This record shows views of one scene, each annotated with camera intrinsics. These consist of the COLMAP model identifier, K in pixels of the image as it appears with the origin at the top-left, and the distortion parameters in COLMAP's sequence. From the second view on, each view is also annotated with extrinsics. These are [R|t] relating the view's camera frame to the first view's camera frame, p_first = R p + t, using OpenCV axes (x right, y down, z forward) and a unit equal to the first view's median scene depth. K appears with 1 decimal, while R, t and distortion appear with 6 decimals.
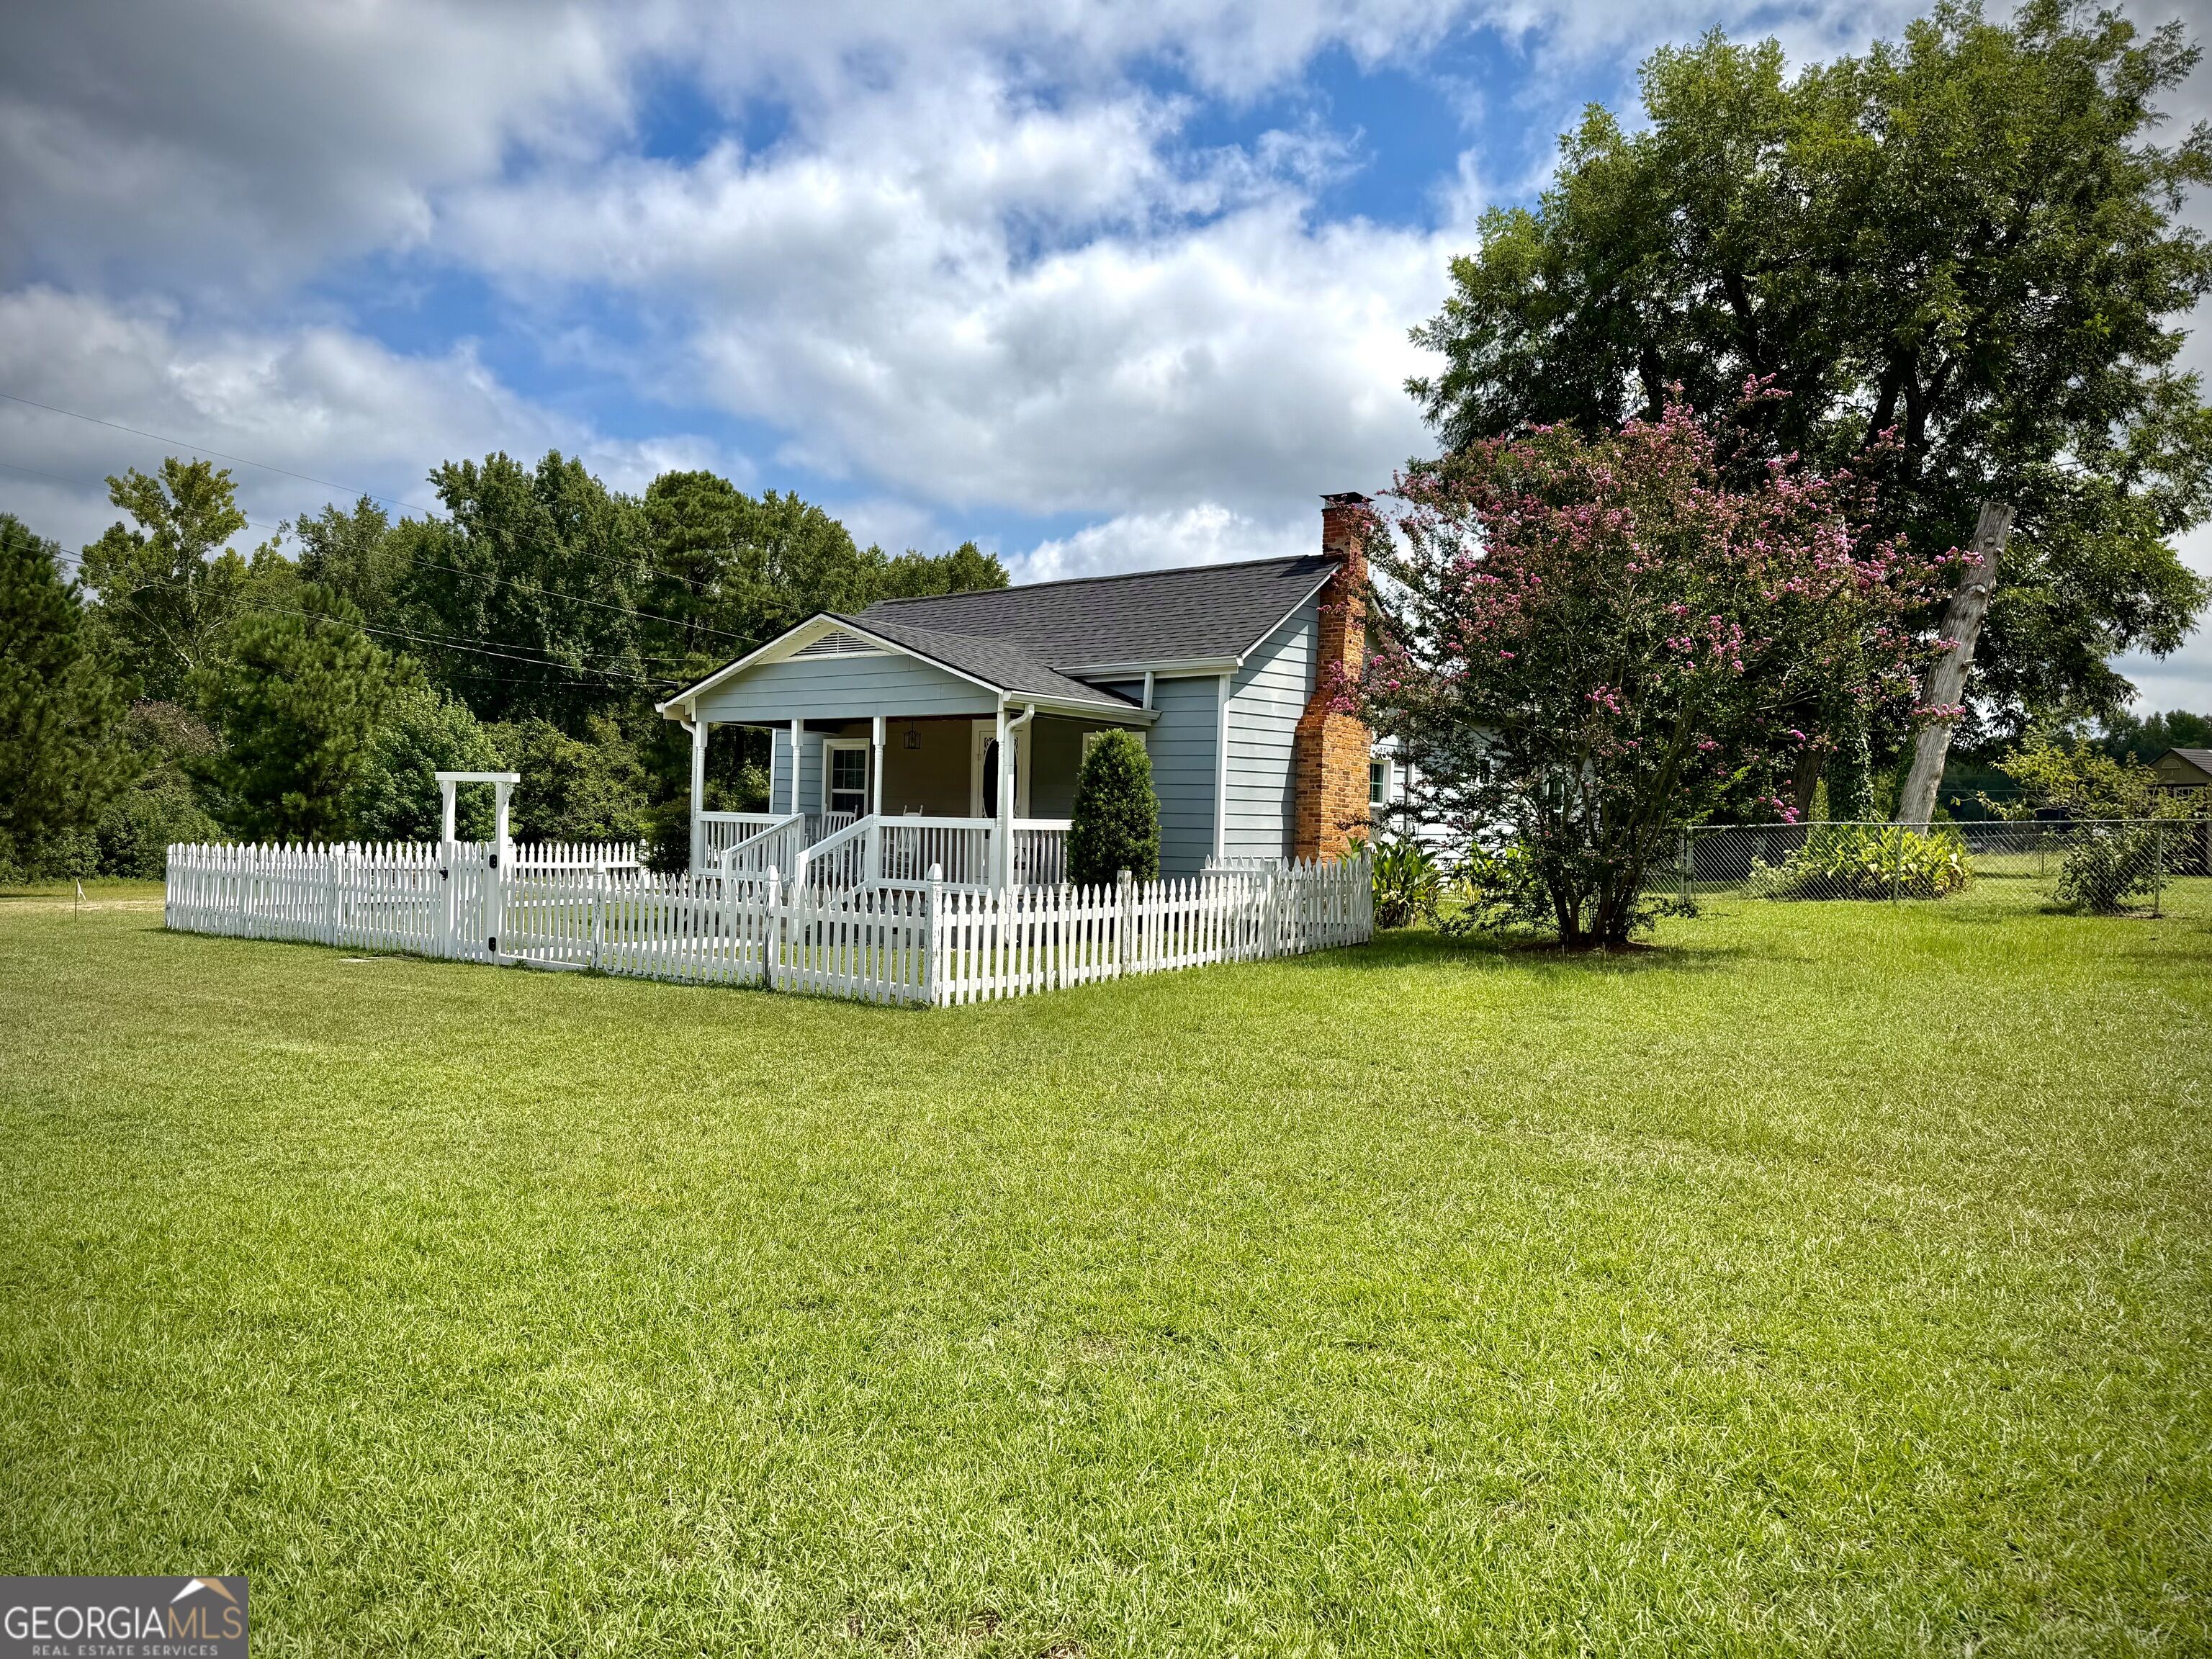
lens RADIAL K [[1699.2, 0, 1106.0], [0, 1699.2, 829.5], [0, 0, 1]] dist [0.162699, -0.294645]
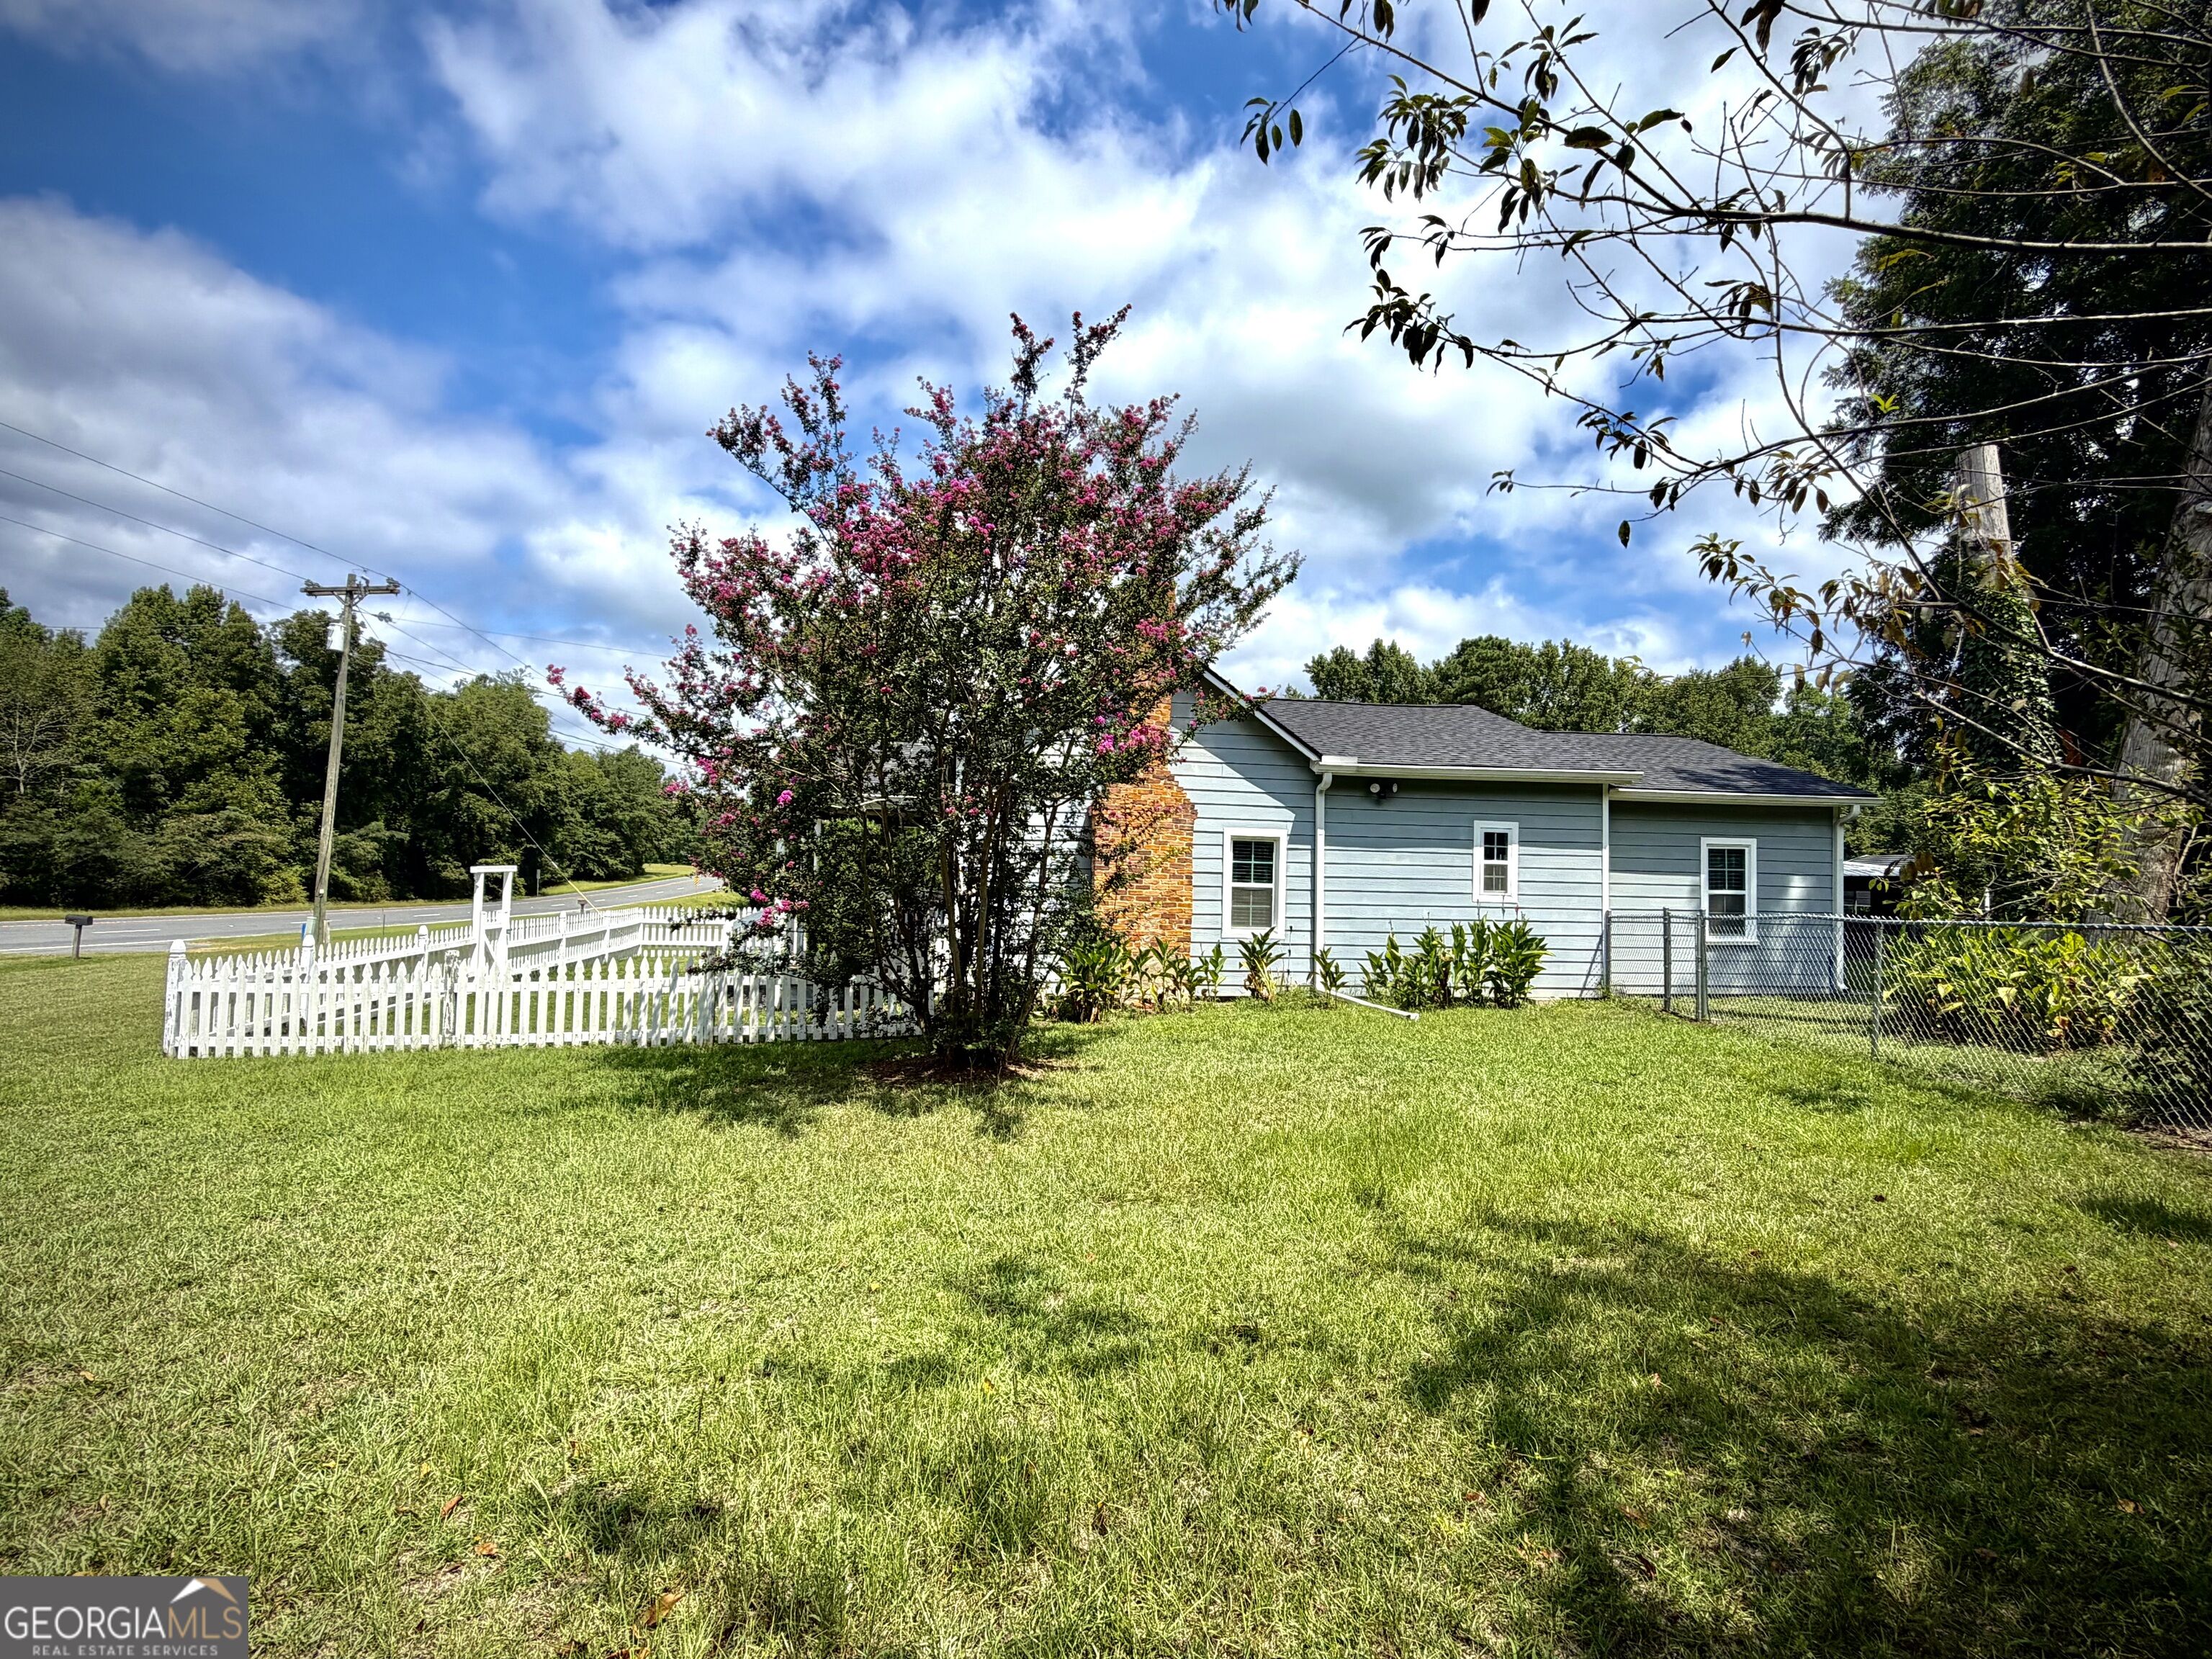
lens RADIAL K [[1061.8, 0, 1106.0], [0, 1061.8, 829.5], [0, 0, 1]] dist [-0.001279, -0.000172]
pose [[0.697871, -0.028346, -0.715663, 0.697078], [-0.008859, 0.998798, -0.048199, -0.021297], [0.716169, 0.039976, 0.696781, 0.722318]]
